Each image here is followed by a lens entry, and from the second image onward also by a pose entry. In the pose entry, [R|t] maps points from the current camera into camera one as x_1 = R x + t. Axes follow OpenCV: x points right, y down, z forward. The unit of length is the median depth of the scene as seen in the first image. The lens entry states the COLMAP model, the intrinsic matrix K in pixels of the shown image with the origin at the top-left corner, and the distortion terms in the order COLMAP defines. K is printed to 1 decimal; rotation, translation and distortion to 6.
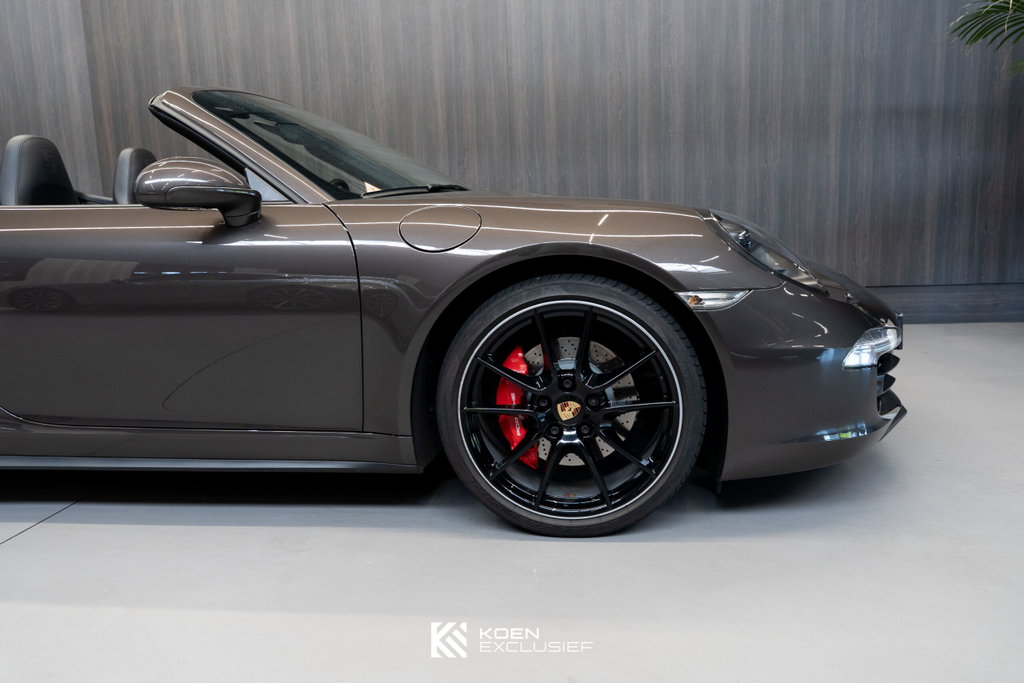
lens RADIAL K [[750.1, 0, 510.1], [0, 750.1, 339.7], [0, 0, 1]] dist [0.009077, -0.021962]
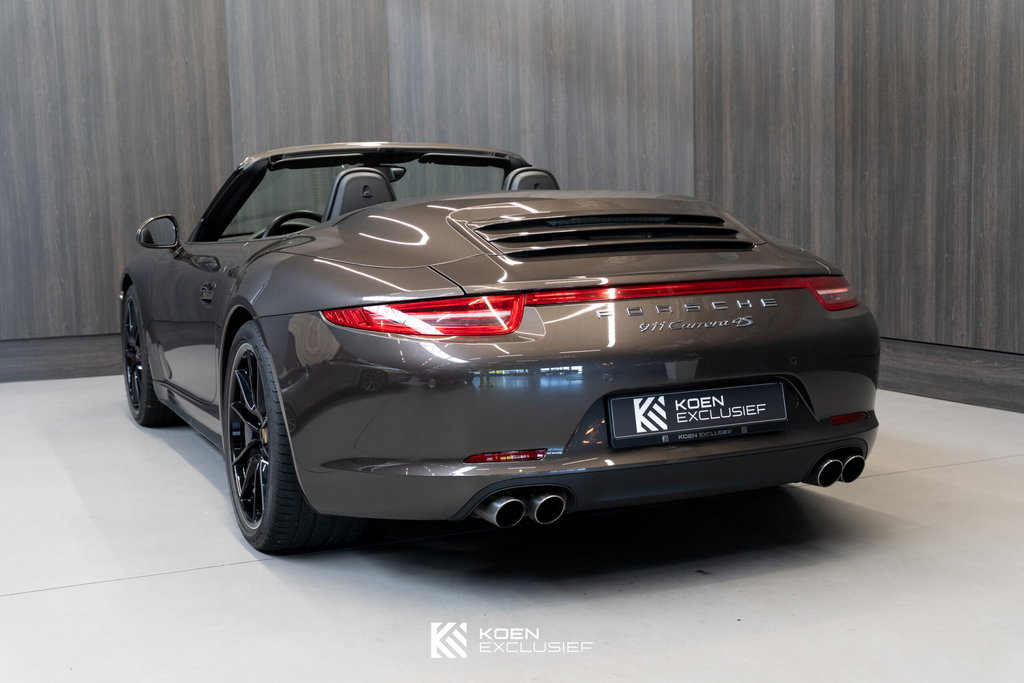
lens RADIAL K [[1311.9, 0, 515.3], [0, 1311.9, 339.9], [0, 0, 1]] dist [0.049957, 0.000000]
pose [[0.520808, 0.112526, -0.846225, 0.427199], [-0.125626, 0.990585, 0.054405, -0.077228], [0.844380, 0.077973, 0.530040, 0.083931]]
